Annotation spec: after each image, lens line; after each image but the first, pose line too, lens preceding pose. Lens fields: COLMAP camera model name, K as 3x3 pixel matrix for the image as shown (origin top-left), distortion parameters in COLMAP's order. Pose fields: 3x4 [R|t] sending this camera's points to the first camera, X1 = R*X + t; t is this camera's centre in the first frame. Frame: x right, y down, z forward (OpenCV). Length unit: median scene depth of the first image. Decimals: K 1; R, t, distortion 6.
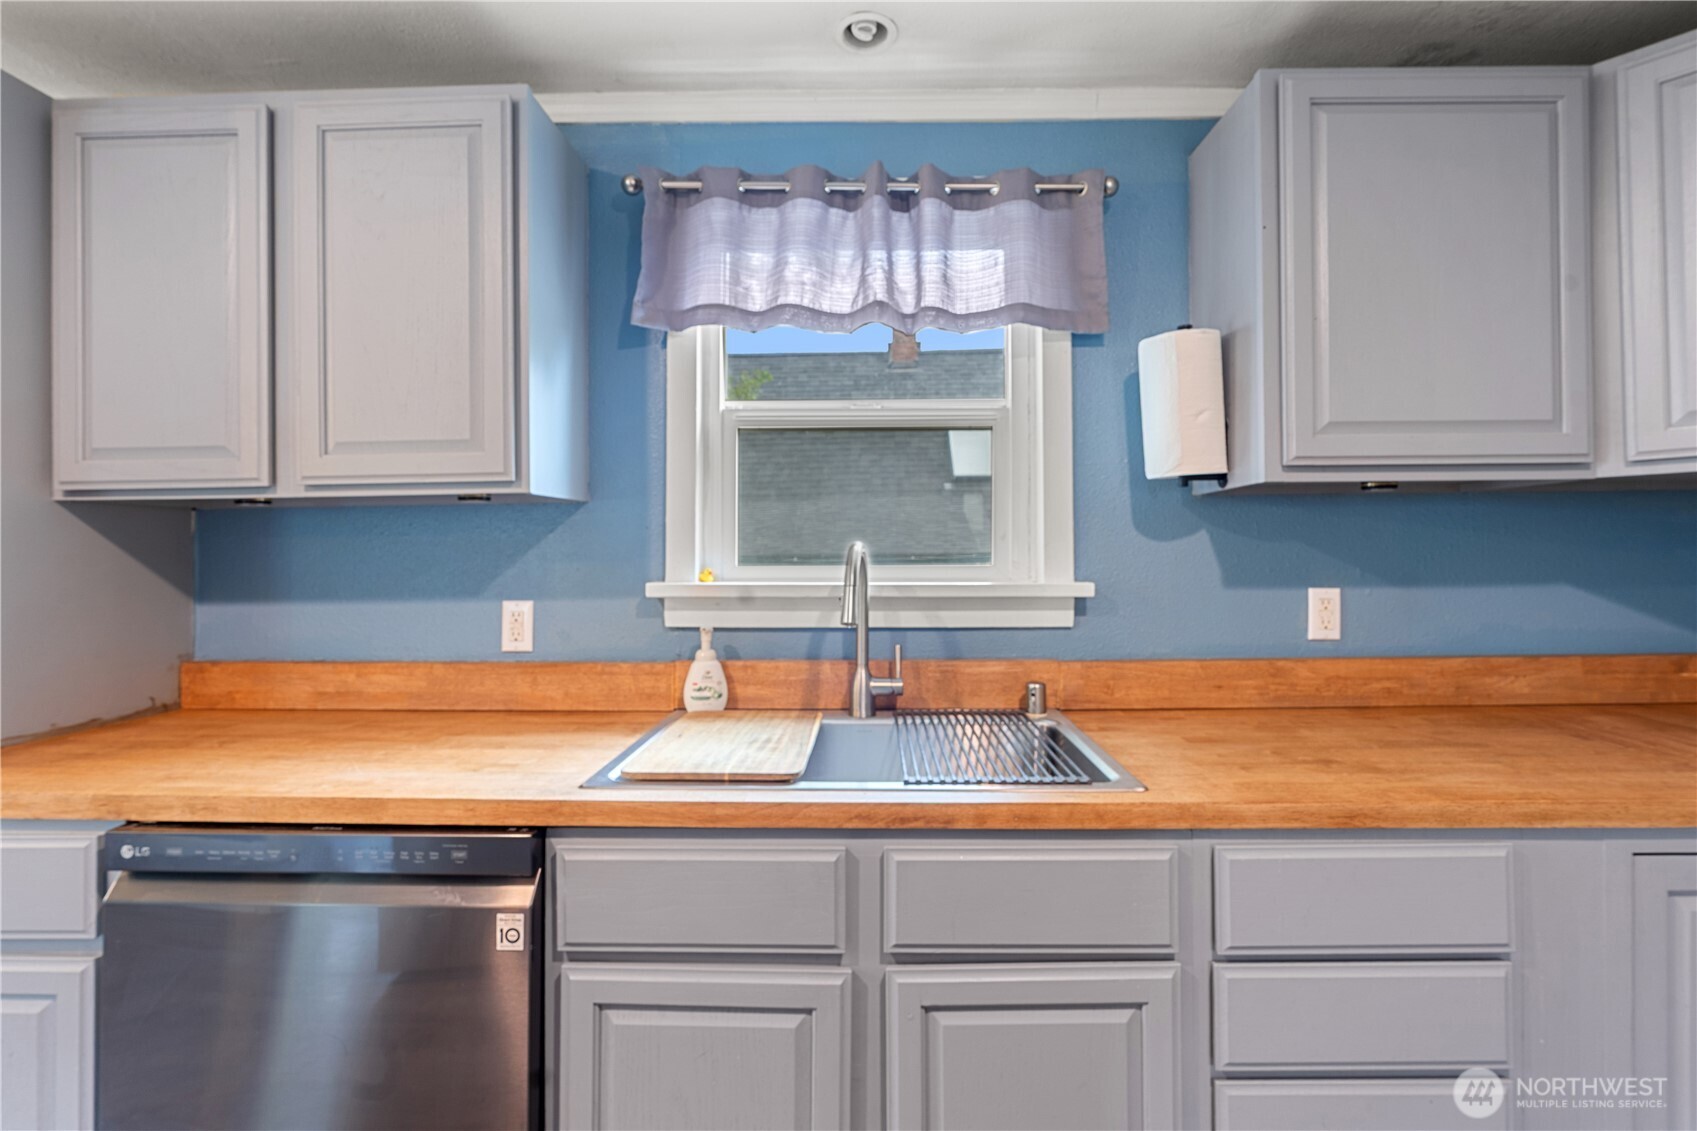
lens RADIAL K [[764.3, 0, 861.3], [0, 764.3, 544.5], [0, 0, 1]] dist [-0.010829, 0.003362]
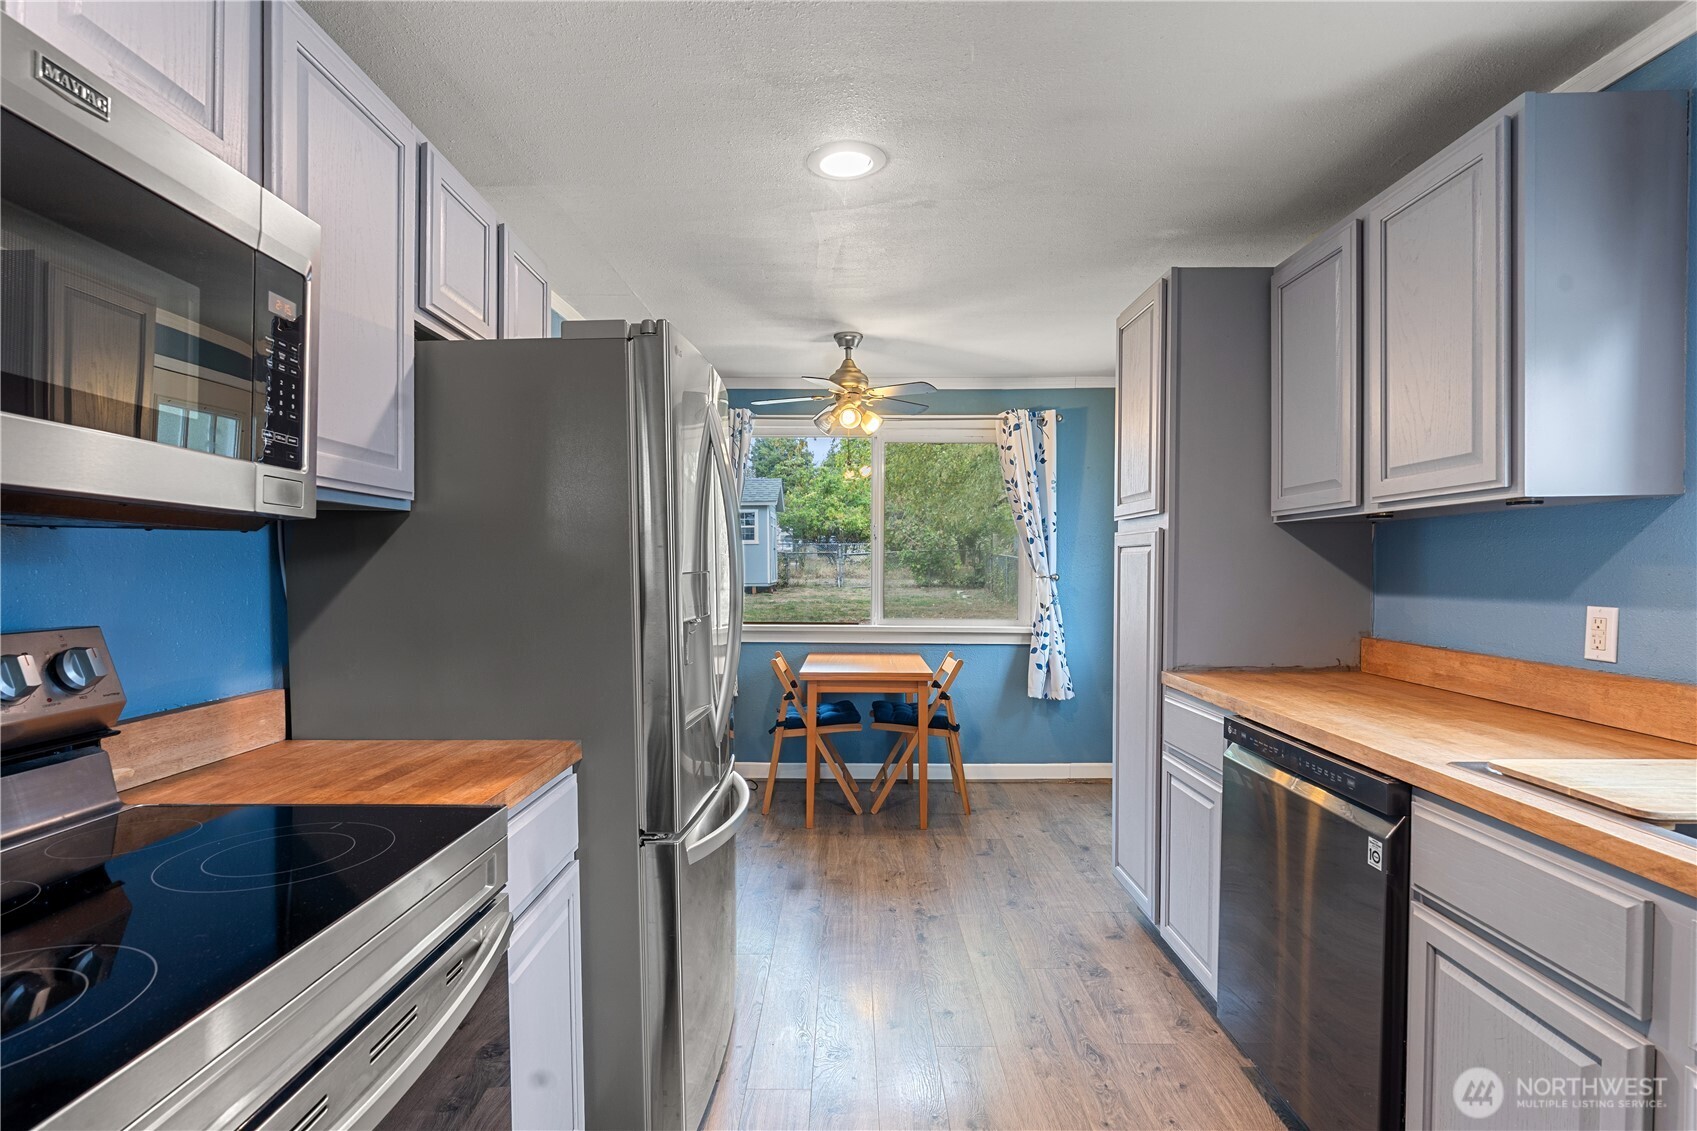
lens RADIAL K [[830.4, 0, 834.3], [0, 830.4, 576.4], [0, 0, 1]] dist [-0.006792, 0.003707]
pose [[0.008808, 0.023982, -0.999674, 0.579105], [0.015280, 0.999592, 0.024115, -0.002209], [0.999844, -0.015487, 0.008438, 0.055499]]
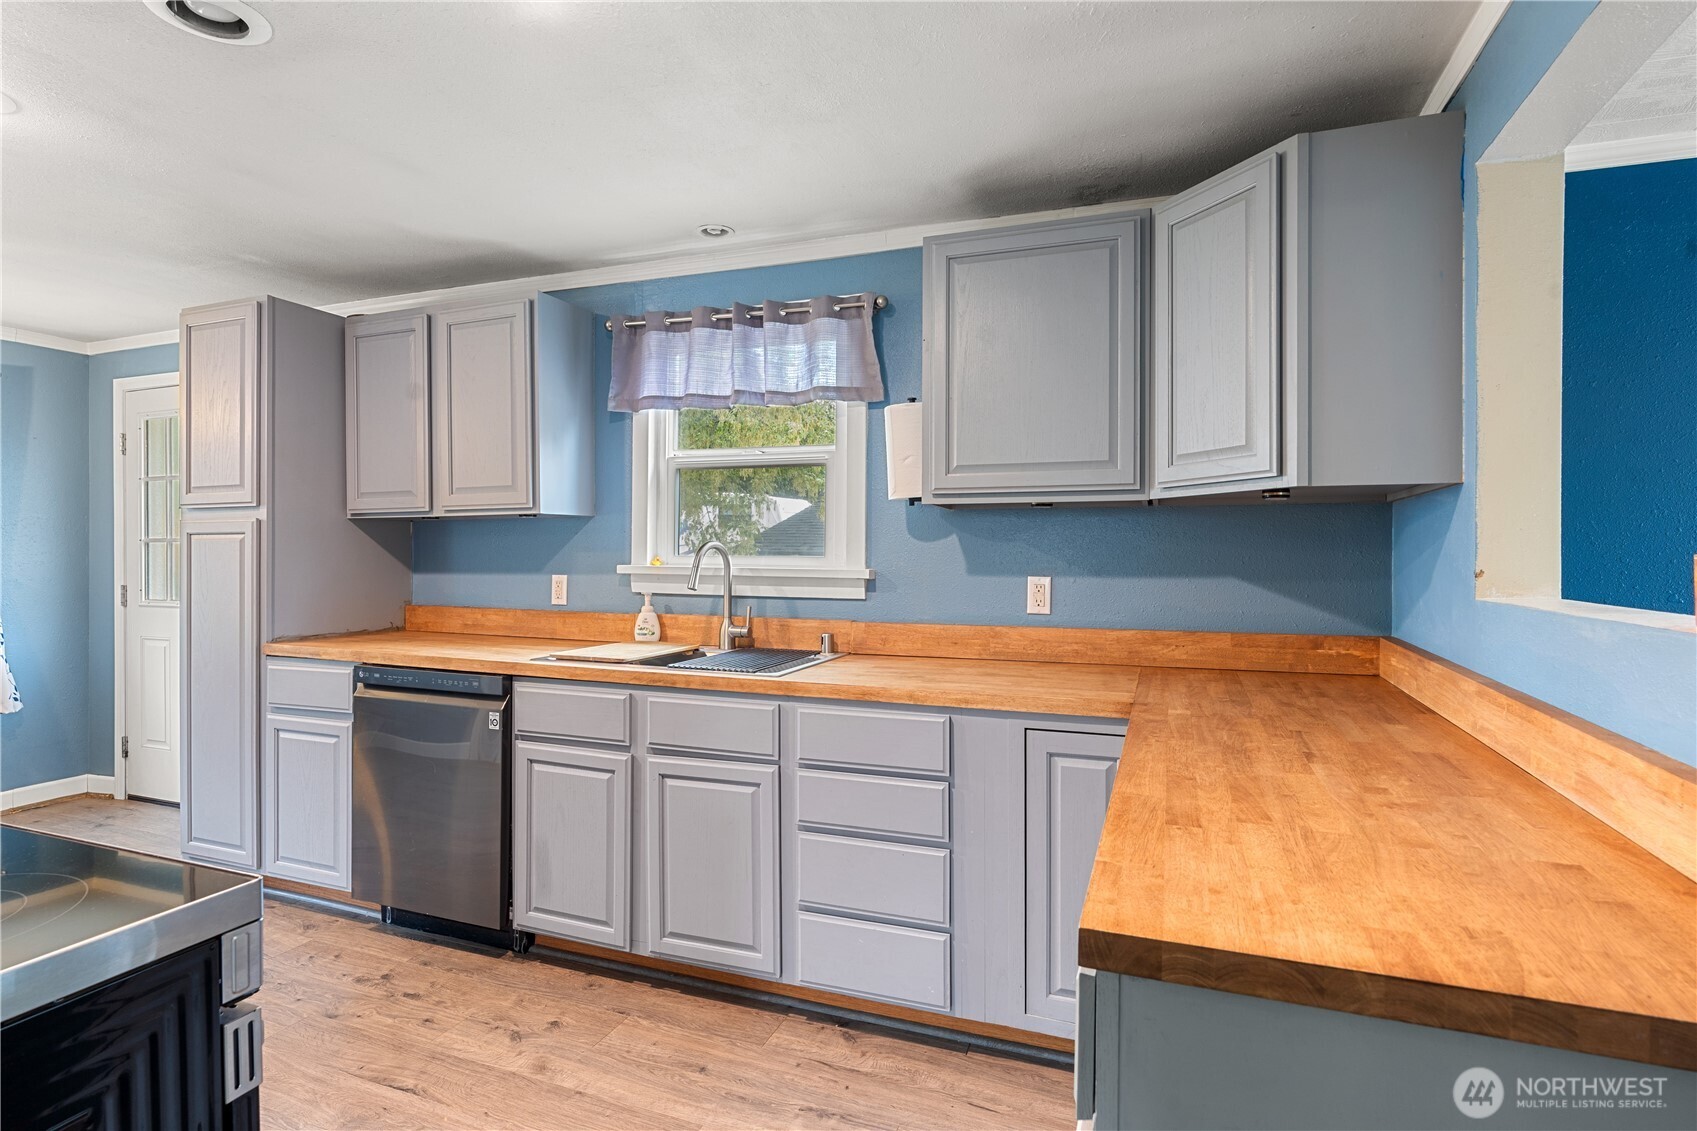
lens RADIAL K [[869.1, 0, 838.8], [0, 869.1, 560.2], [0, 0, 1]] dist [-0.003091, 0.001534]
pose [[0.937811, 0.013070, -0.346899, 0.835670], [-0.005277, 0.999712, 0.023400, -0.007344], [0.347105, -0.020115, 0.937610, -0.618605]]
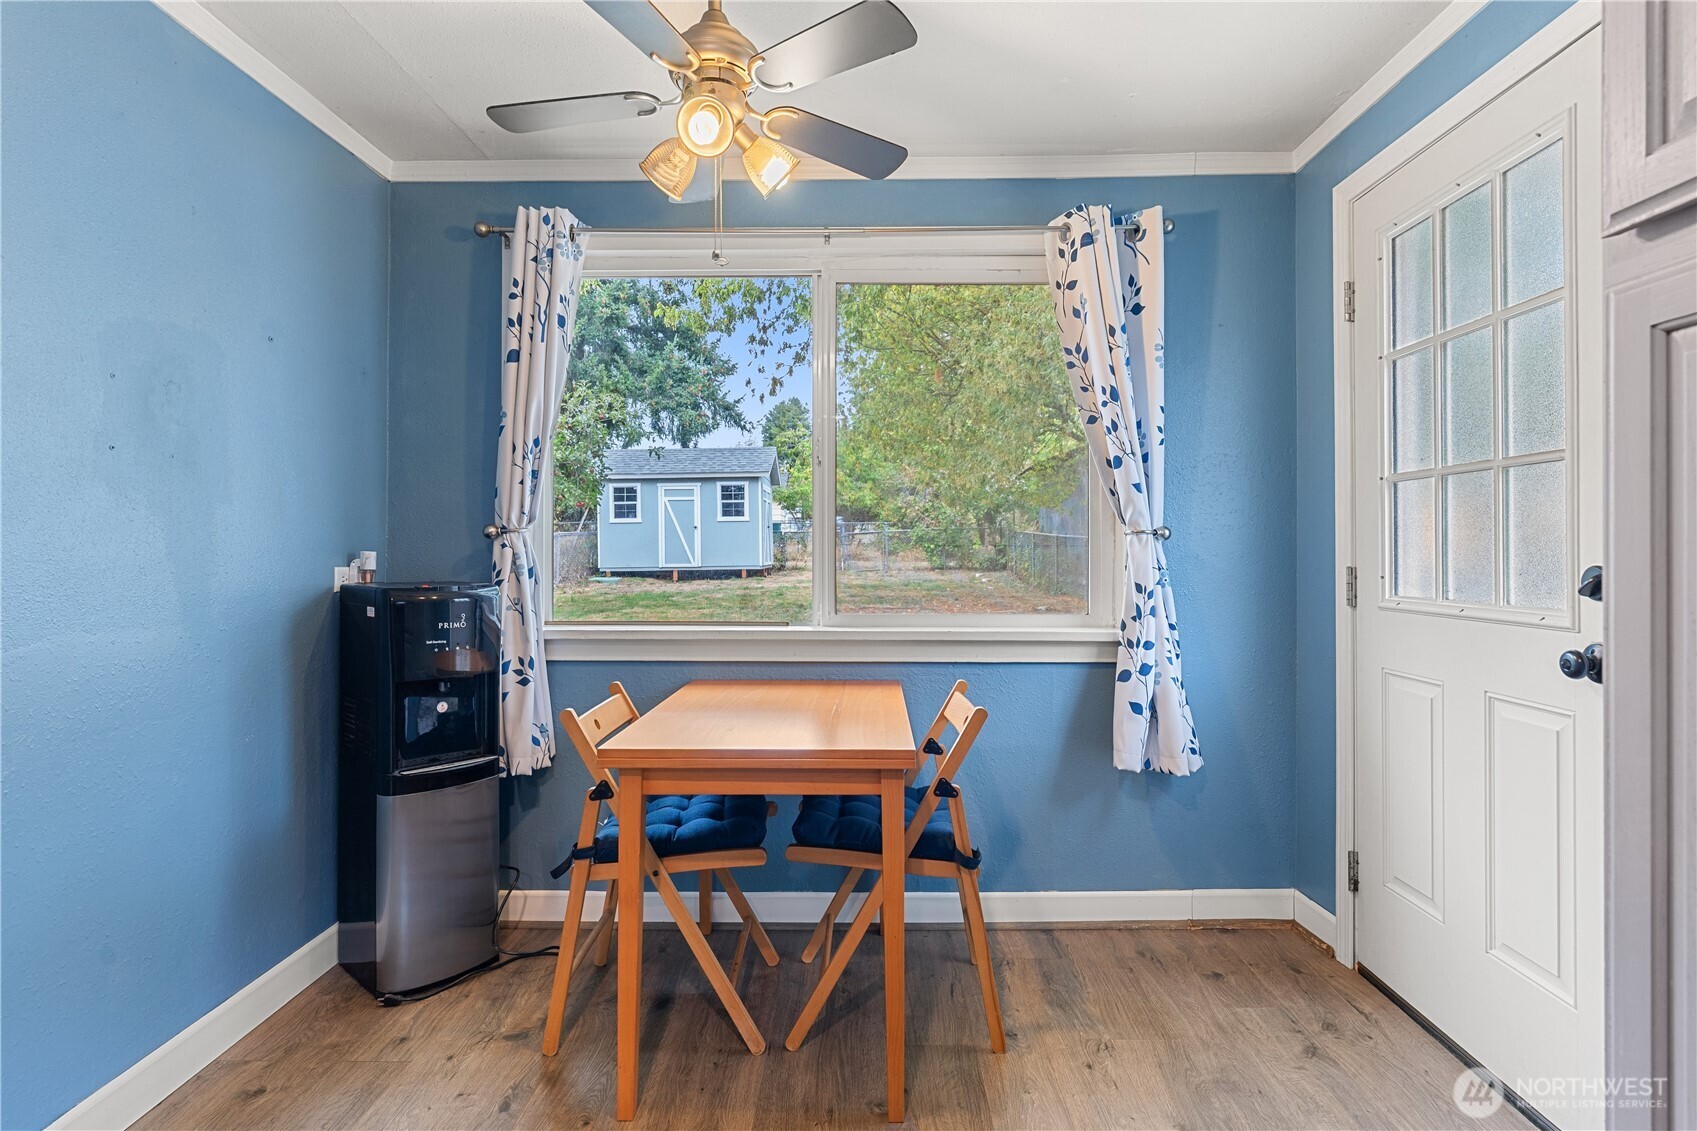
lens RADIAL K [[830.4, 0, 868.4], [0, 830.4, 550.2], [0, 0, 1]] dist [-0.006792, 0.003707]
pose [[0.026861, 0.009897, -0.999590, -0.778009], [0.018923, 0.999767, 0.010408, 0.084840], [0.999460, -0.019194, 0.026667, 0.271833]]
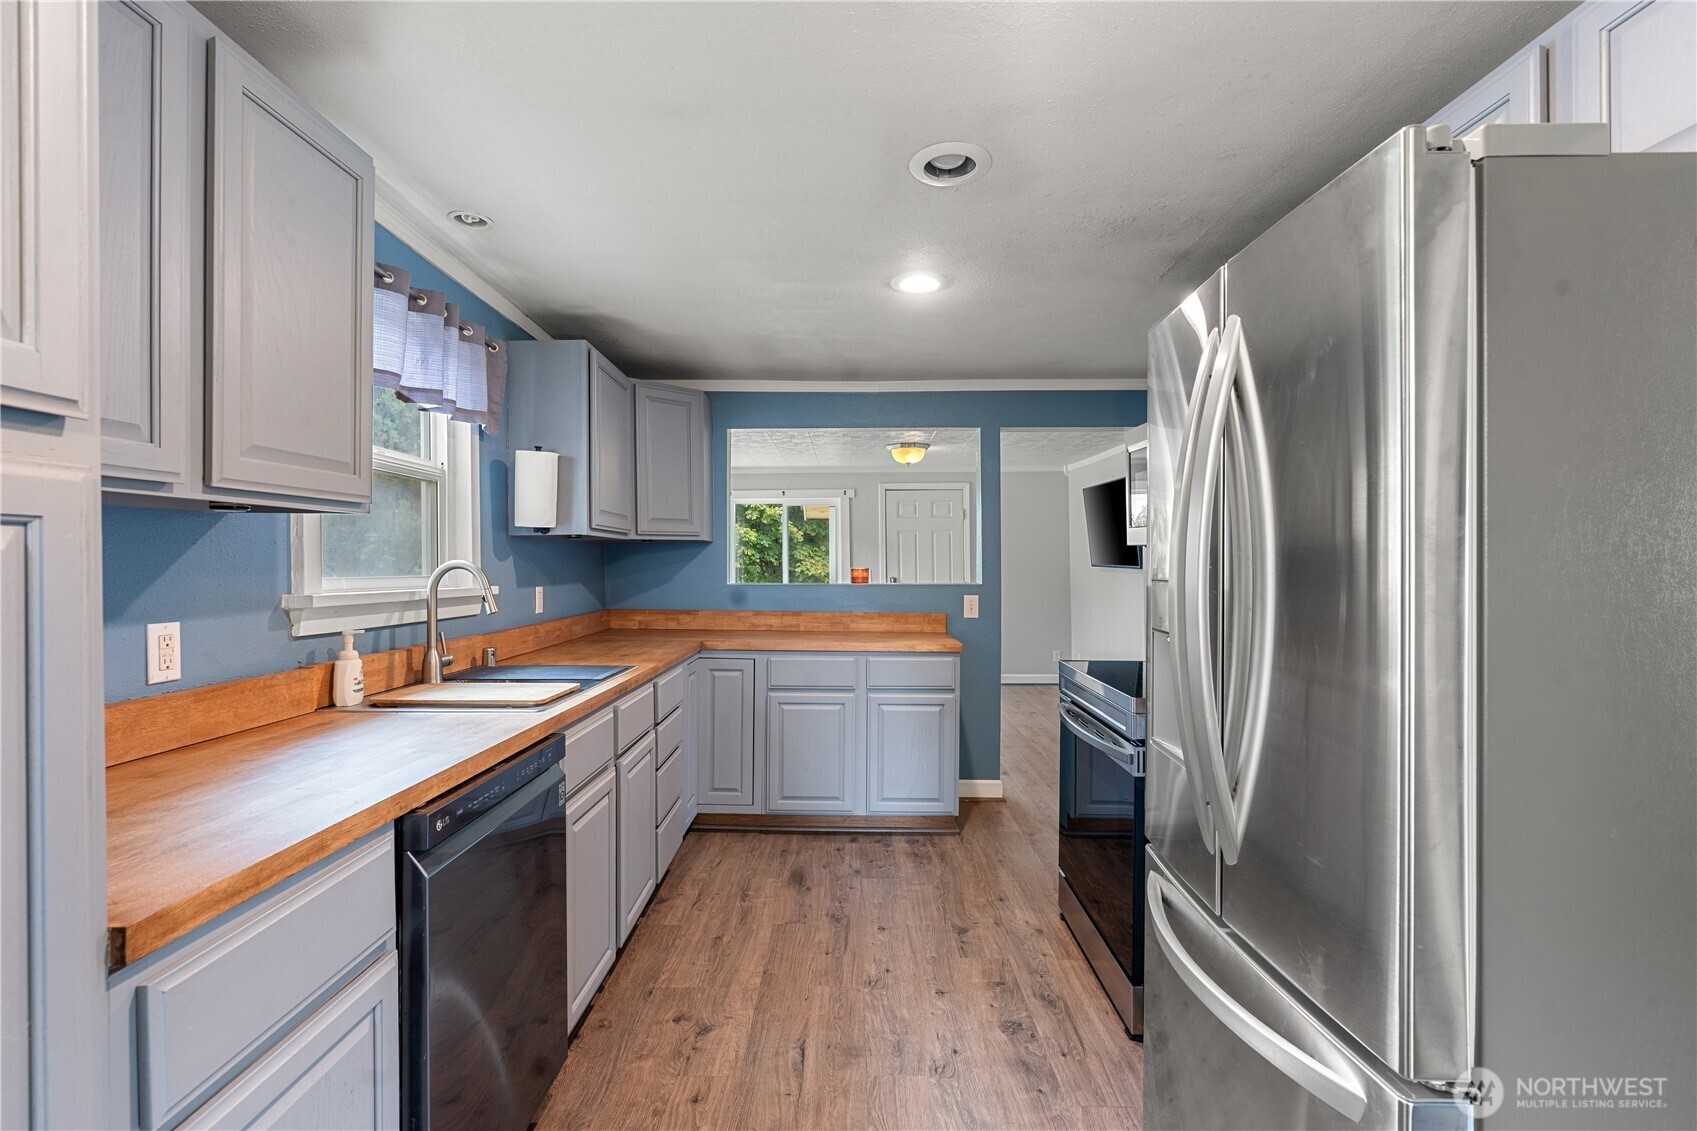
lens RADIAL K [[764.3, 0, 839.2], [0, 764.3, 558.5], [0, 0, 1]] dist [-0.010829, 0.003362]
pose [[-0.006432, 0.014679, 0.999872, -1.371027], [-0.010839, 0.999832, -0.014748, 0.006329], [-0.999921, -0.010932, -0.006272, 0.258423]]
